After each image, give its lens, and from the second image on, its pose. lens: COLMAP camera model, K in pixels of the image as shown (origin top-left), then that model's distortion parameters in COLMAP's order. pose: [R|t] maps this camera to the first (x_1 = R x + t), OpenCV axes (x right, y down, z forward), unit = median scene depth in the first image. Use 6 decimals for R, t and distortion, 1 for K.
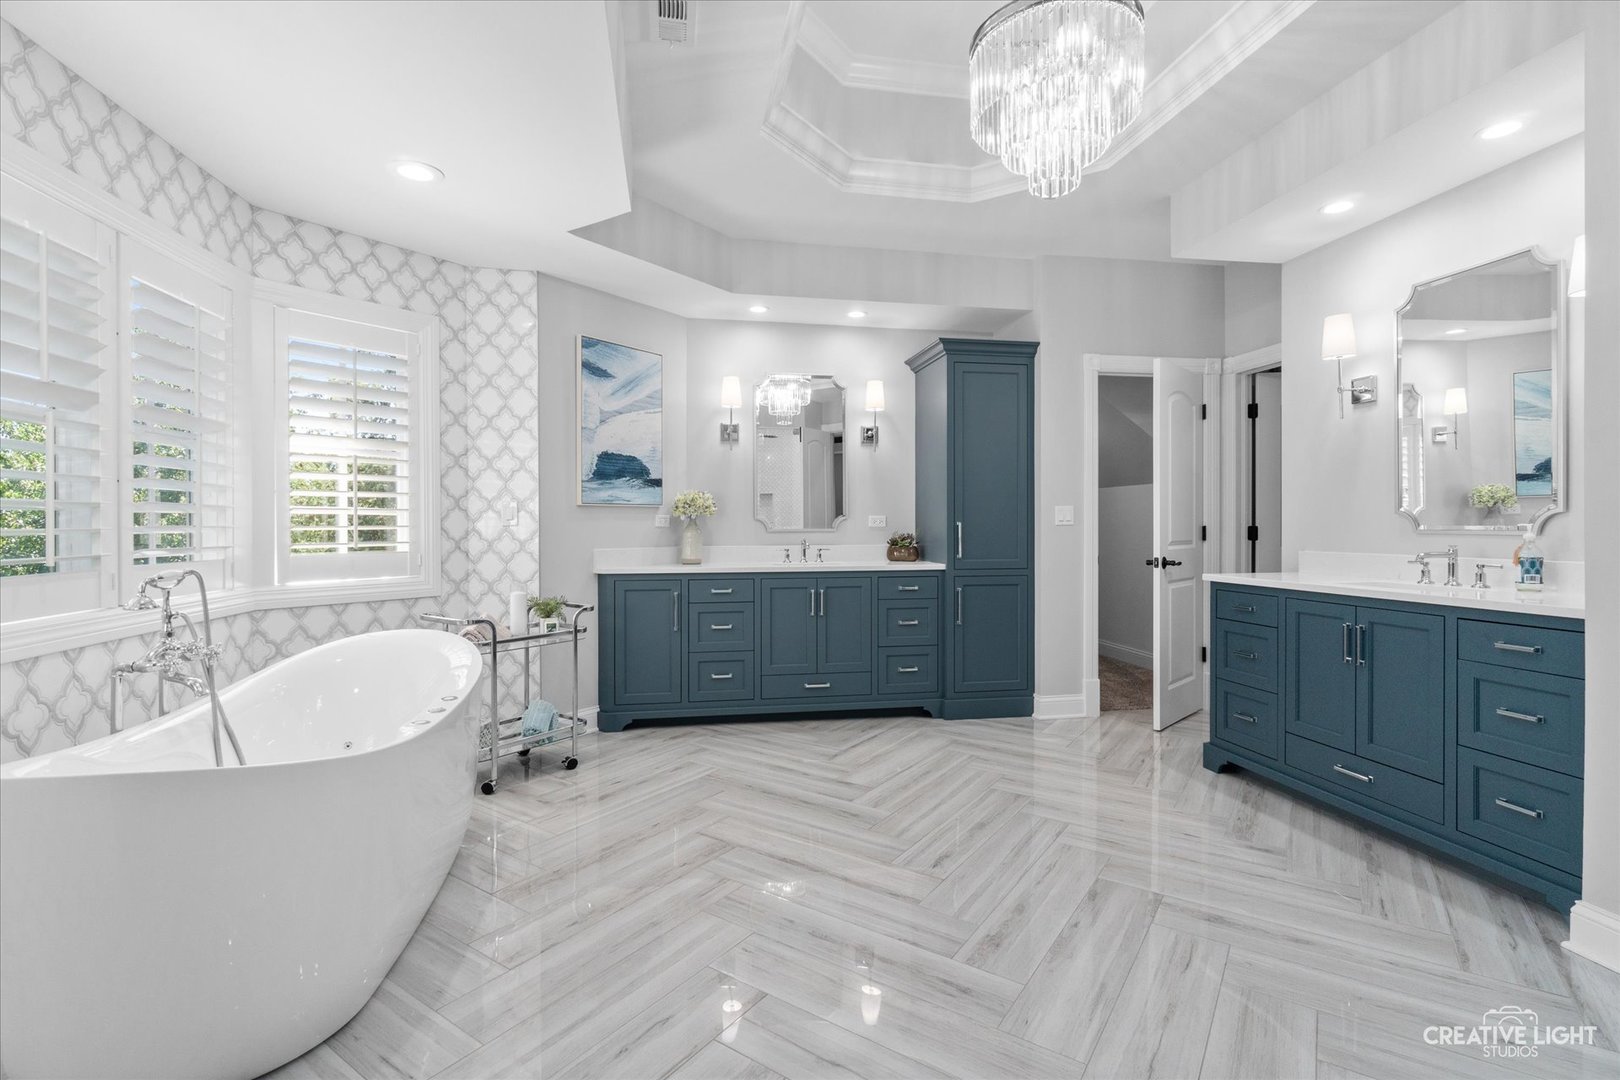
lens RADIAL K [[753.7, 0, 797.3], [0, 753.7, 532.8], [0, 0, 1]] dist [0.002237, -0.000026]
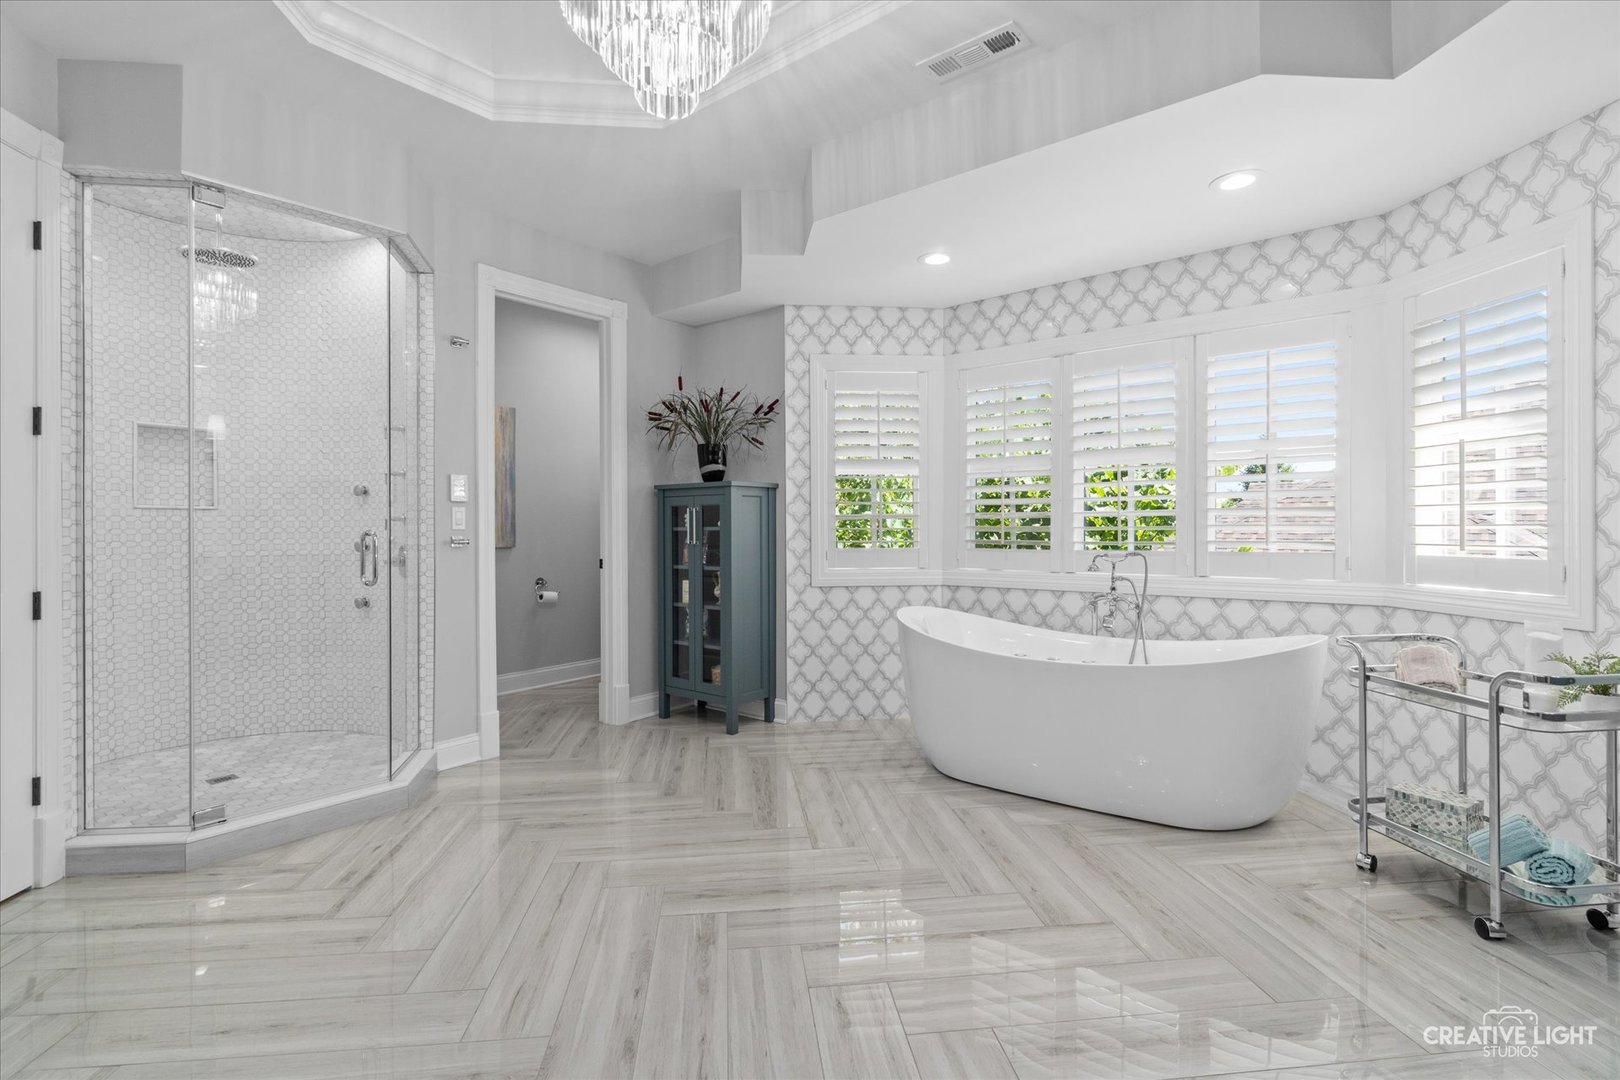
lens RADIAL K [[753.7, 0, 797.3], [0, 753.7, 532.8], [0, 0, 1]] dist [0.002237, -0.000026]
pose [[-0.754952, 0.006039, -0.655752, 0.733798], [0.001846, 0.999973, 0.007085, -0.010585], [0.655777, 0.004138, -0.754943, 1.633289]]
